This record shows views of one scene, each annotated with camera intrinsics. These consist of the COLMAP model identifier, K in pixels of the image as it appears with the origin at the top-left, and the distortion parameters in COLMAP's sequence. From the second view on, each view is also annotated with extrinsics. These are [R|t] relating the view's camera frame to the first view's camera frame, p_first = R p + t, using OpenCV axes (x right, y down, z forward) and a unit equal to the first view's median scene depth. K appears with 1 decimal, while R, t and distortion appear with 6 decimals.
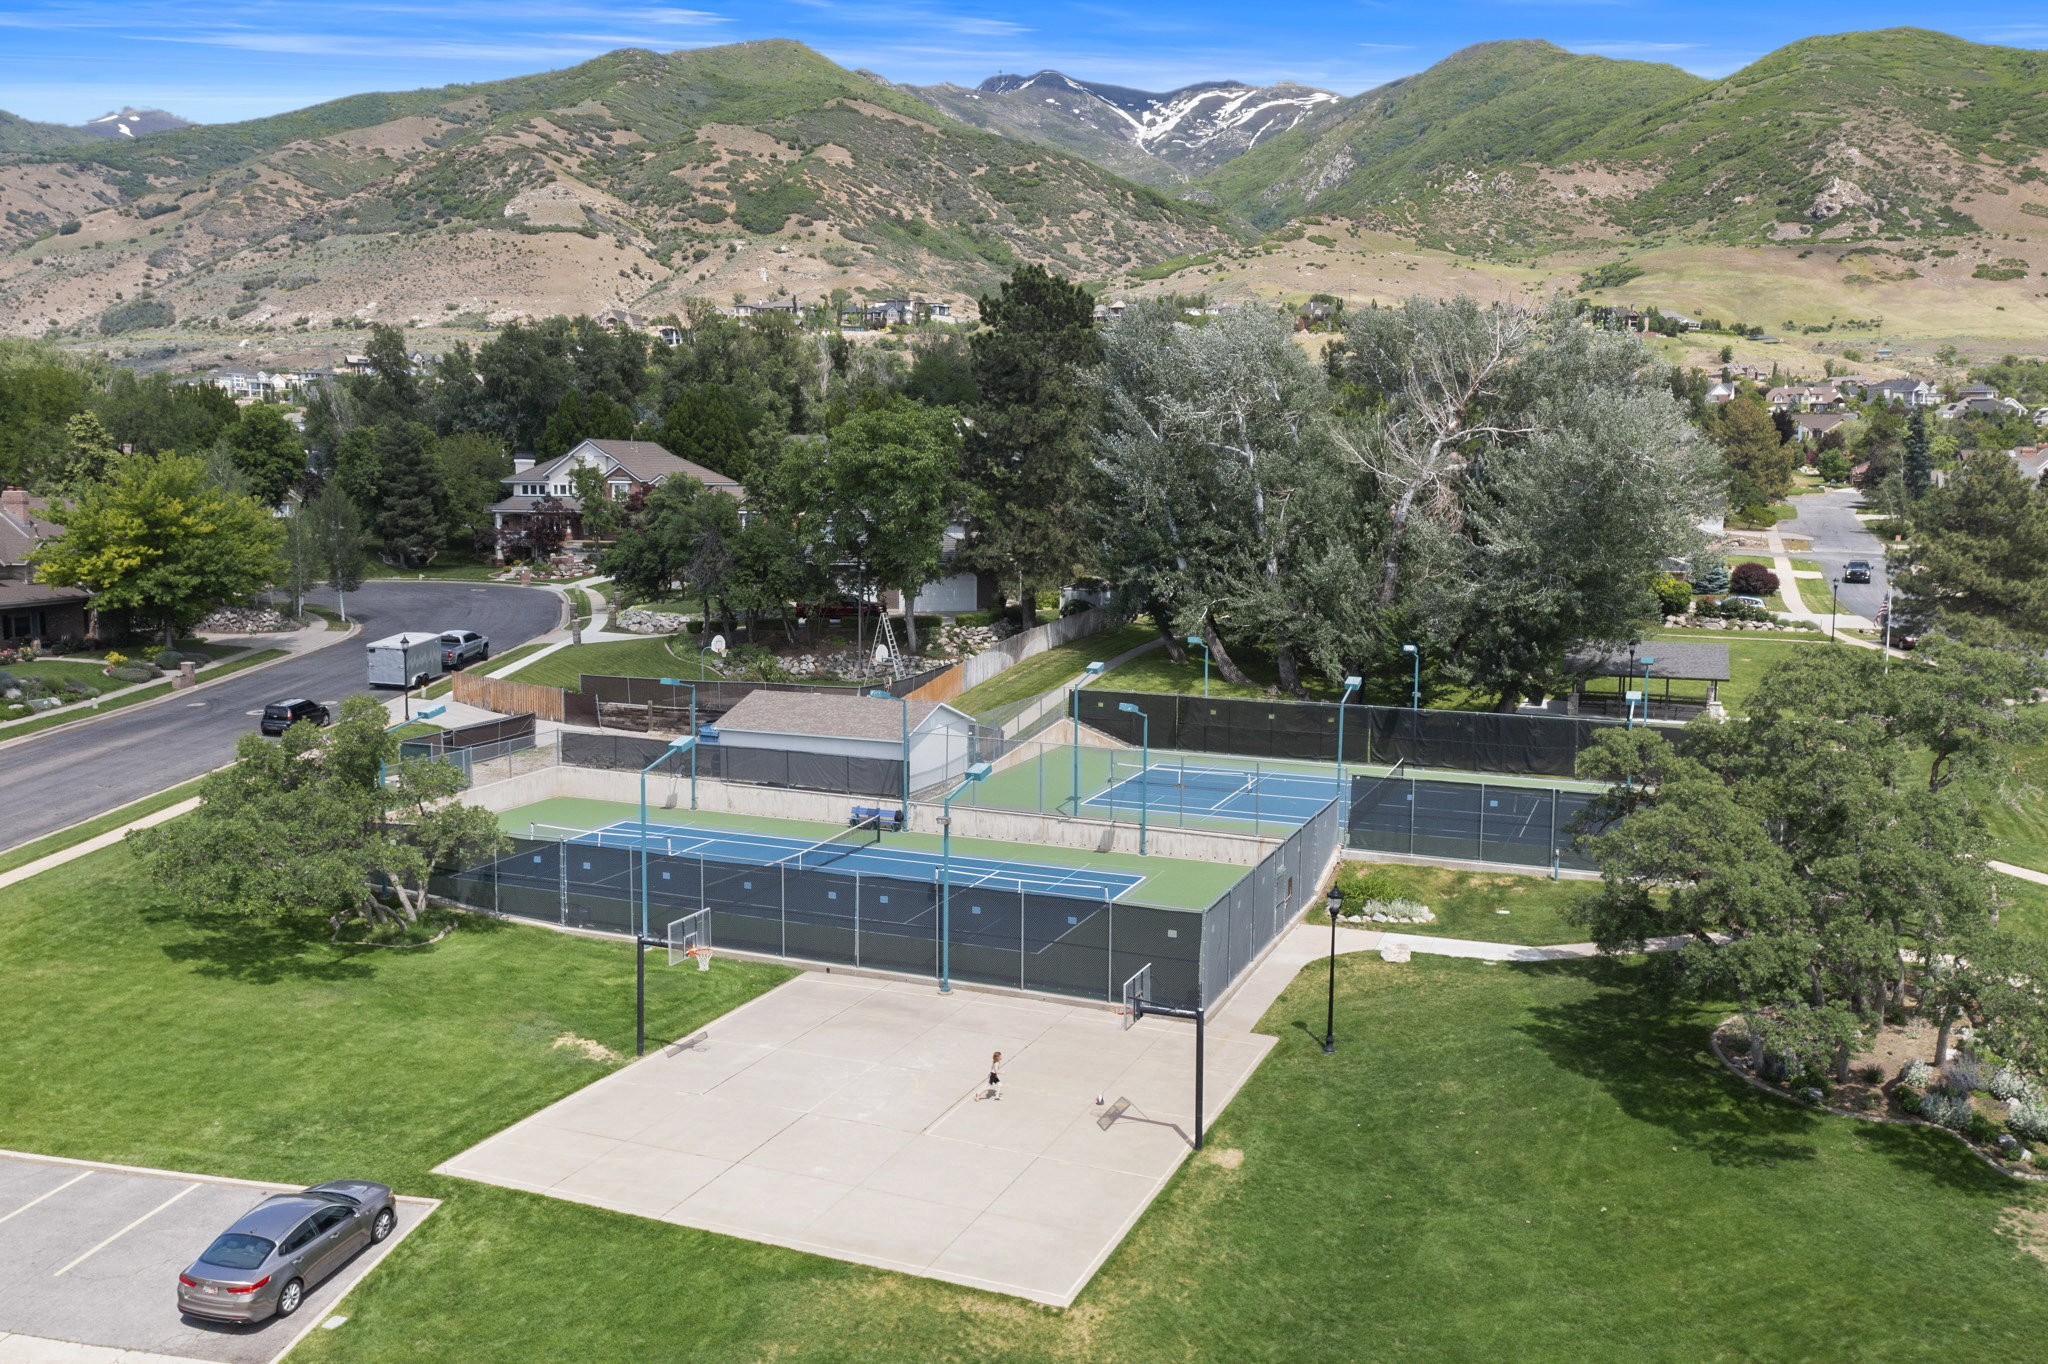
lens RADIAL K [[1627.0, 0, 1025.6], [0, 1627.0, 671.8], [0, 0, 1]] dist [-0.001278, 0.003137]
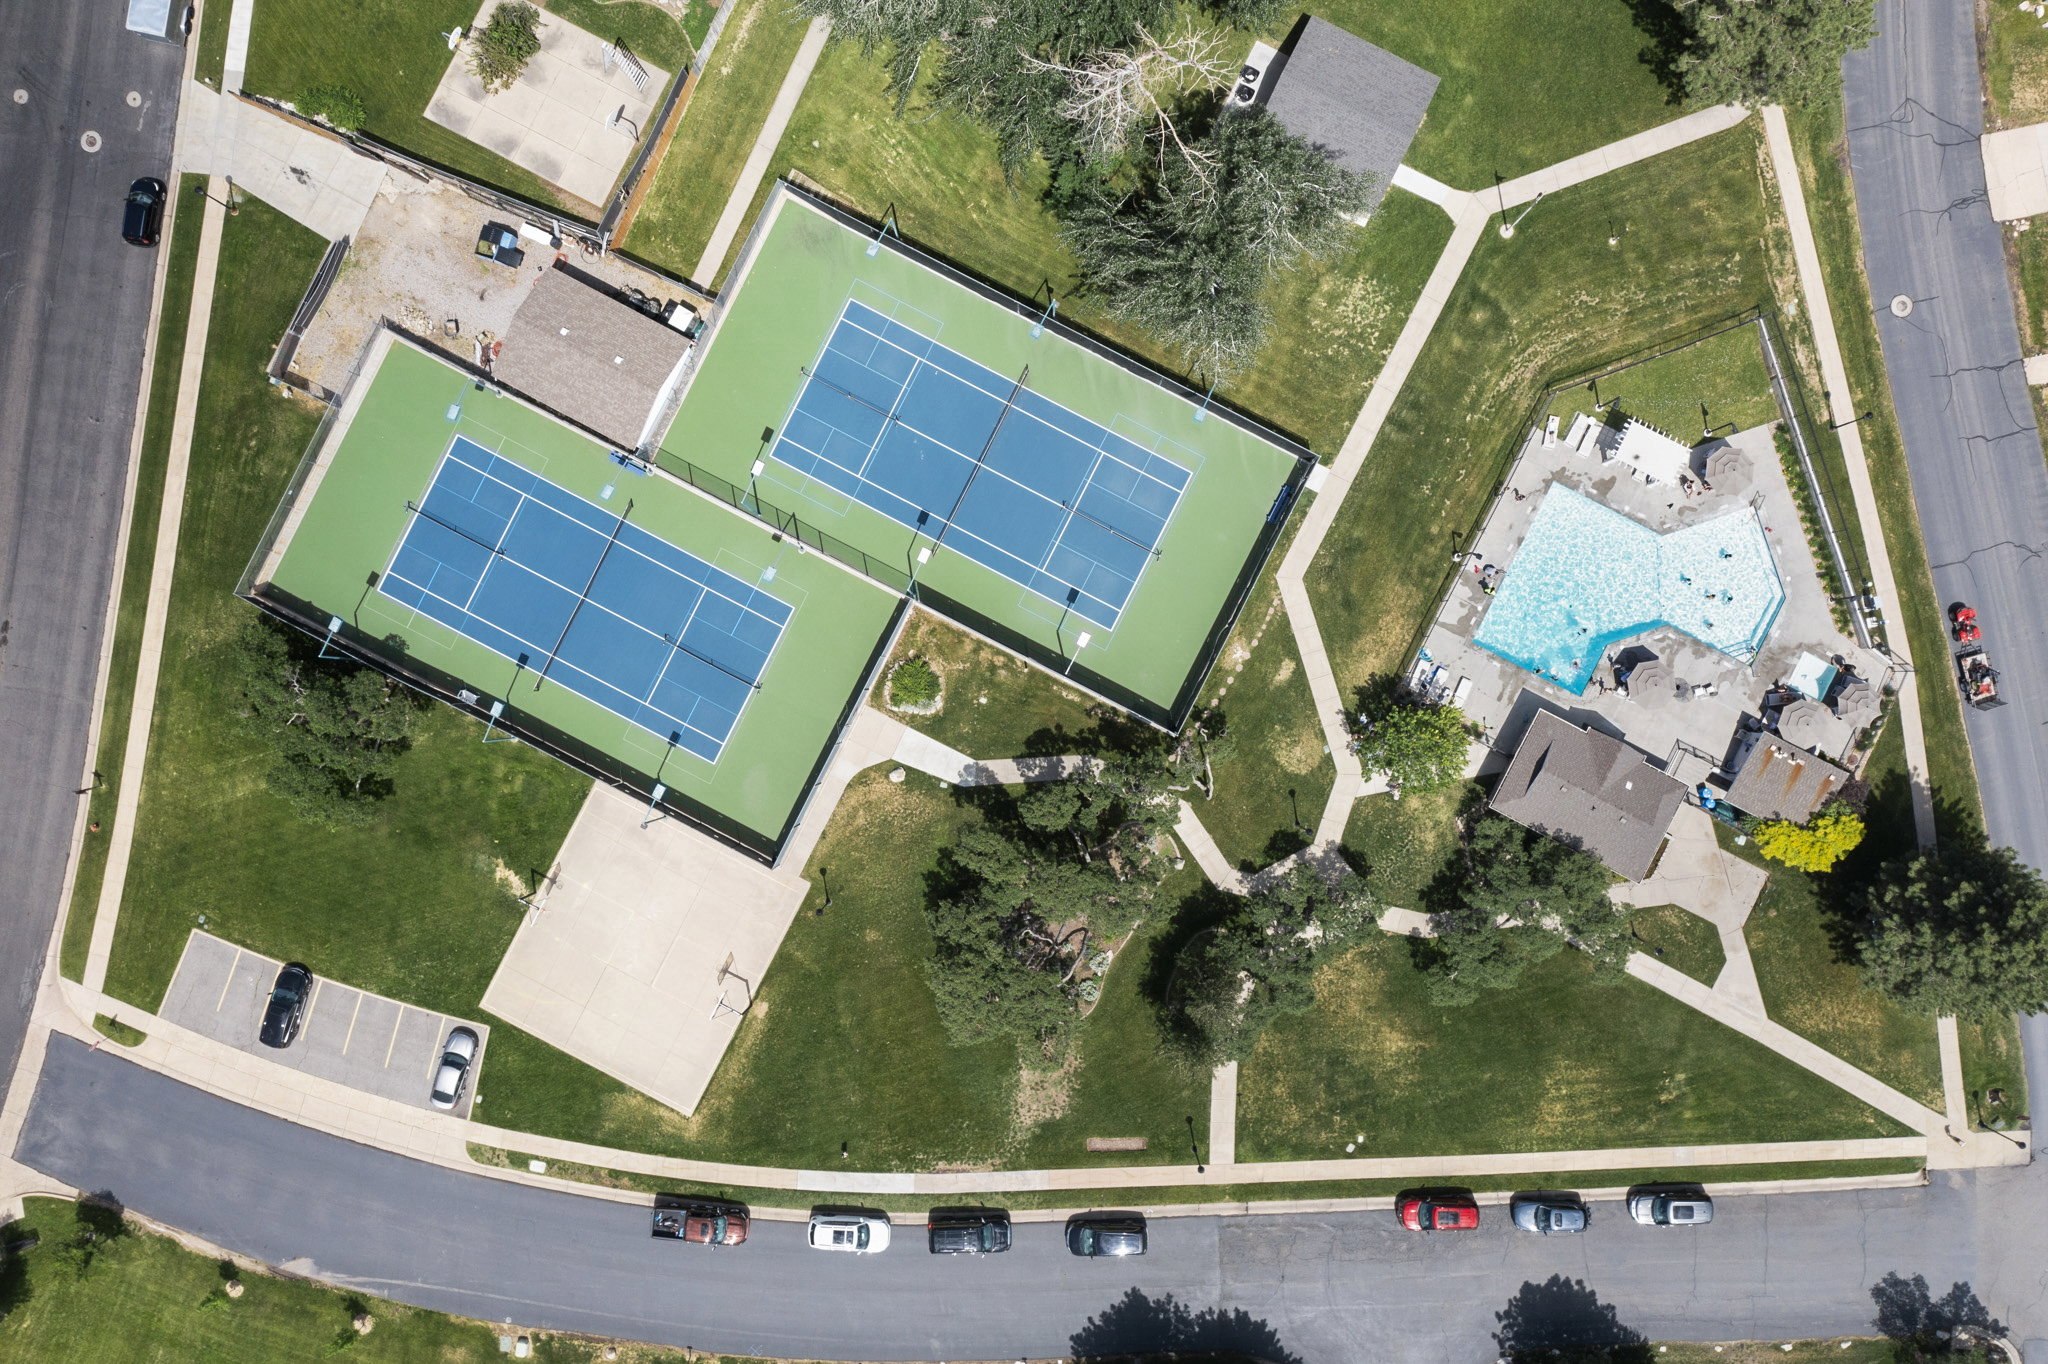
lens RADIAL K [[1627.0, 0, 1025.6], [0, 1627.0, 671.8], [0, 0, 1]] dist [-0.001278, 0.003137]
pose [[0.996352, 0.084191, -0.013934, 0.014333], [0.003528, 0.122503, 0.992462, -0.064081], [0.085264, -0.988891, 0.121759, 0.032391]]
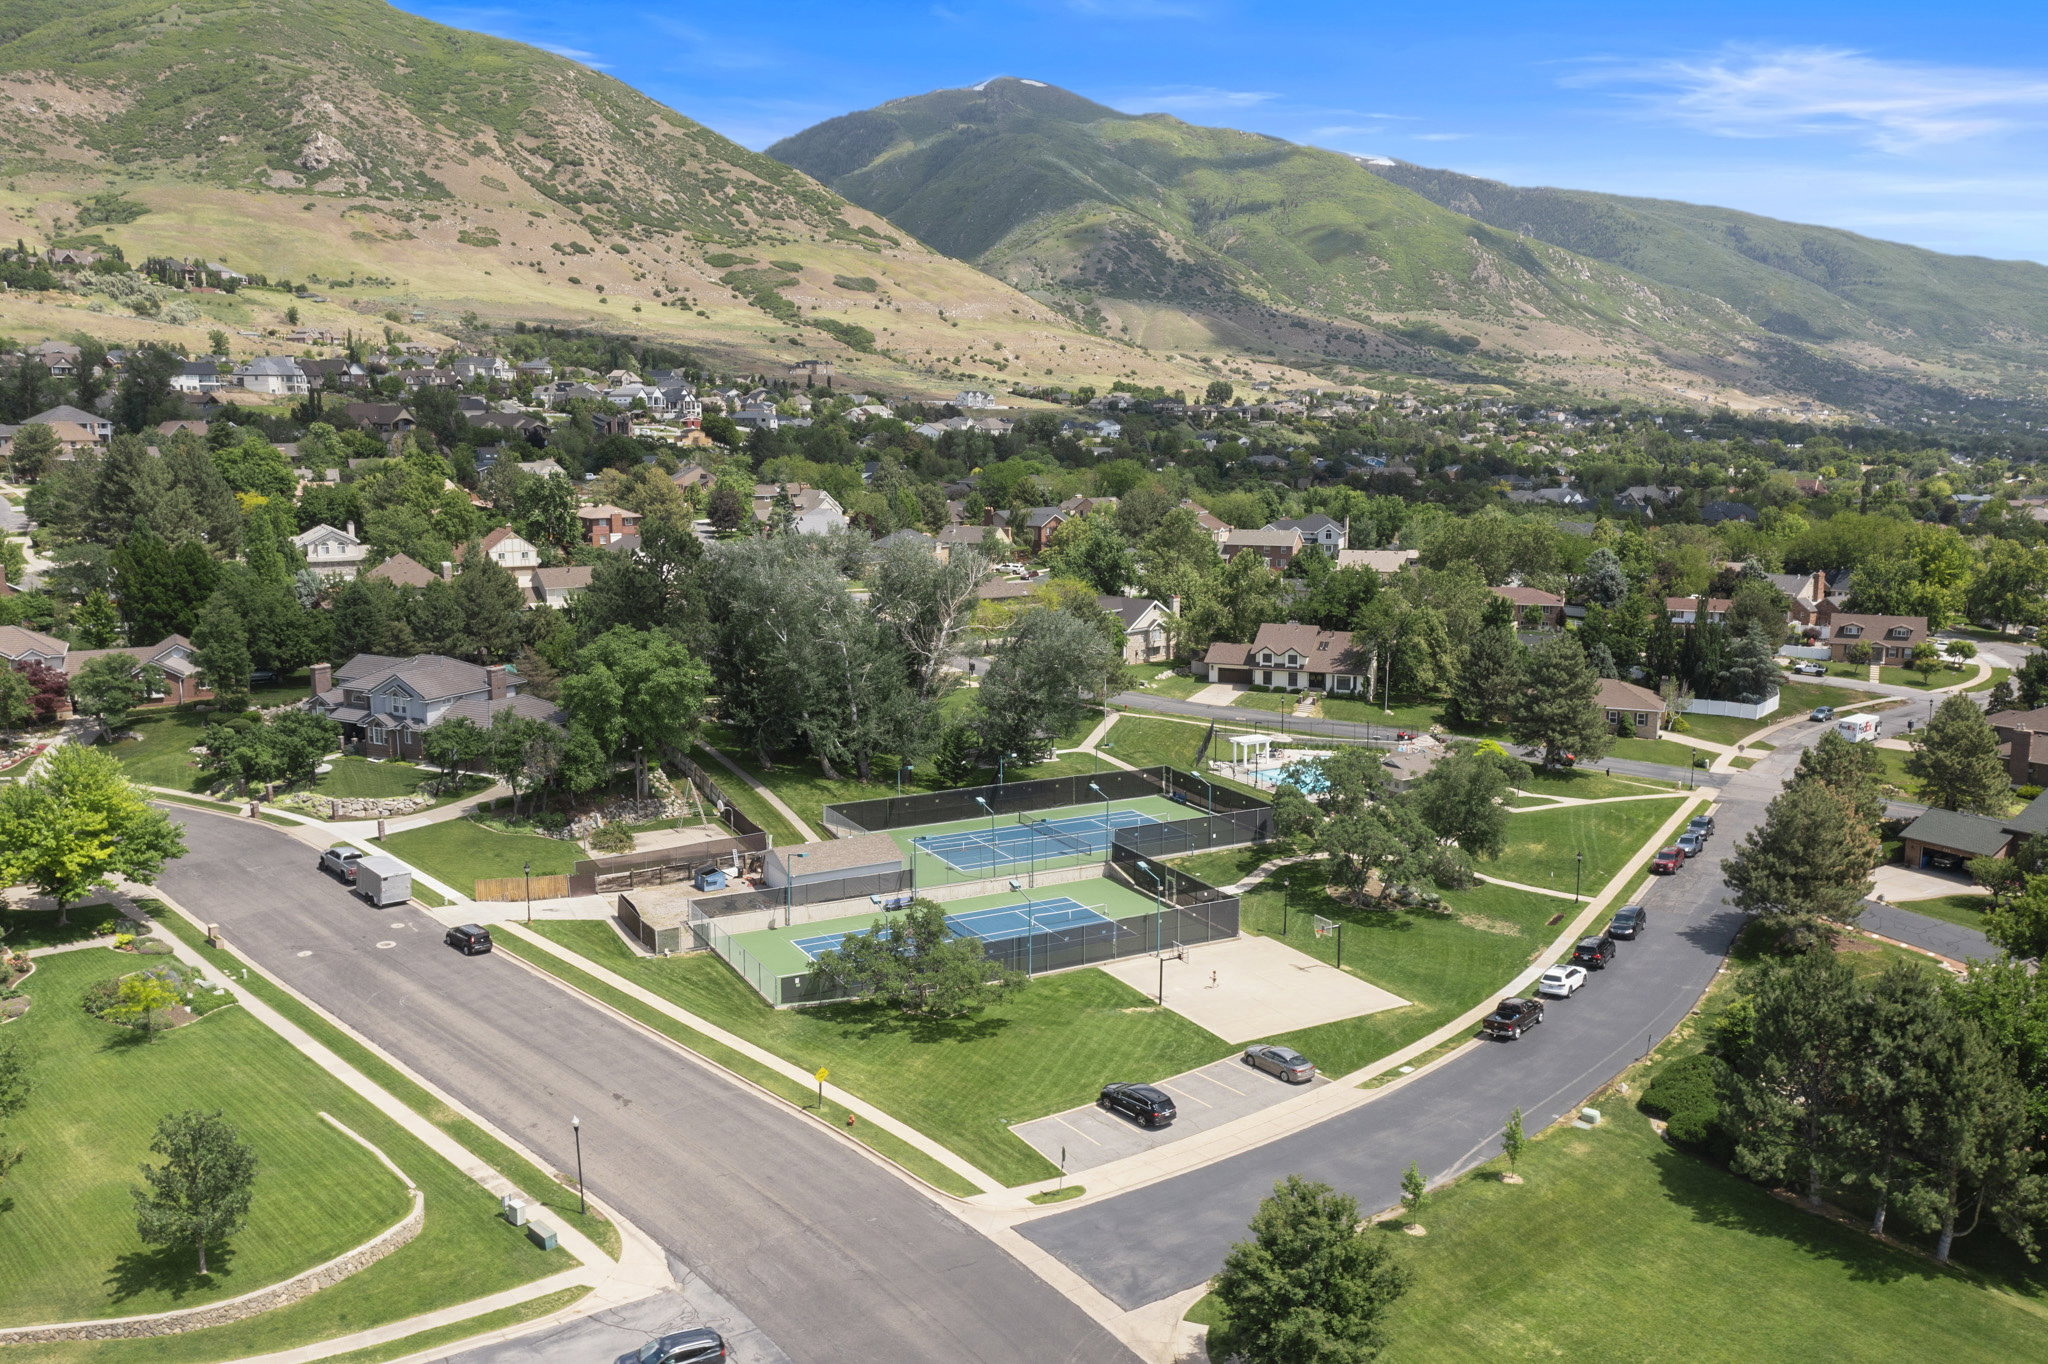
lens RADIAL K [[1627.0, 0, 1025.6], [0, 1627.0, 671.8], [0, 0, 1]] dist [-0.001278, 0.003137]
pose [[0.624342, -0.130634, 0.770151, -0.067095], [0.089210, 0.991391, 0.095841, -0.016126], [-0.776040, 0.008868, 0.630621, -0.013234]]
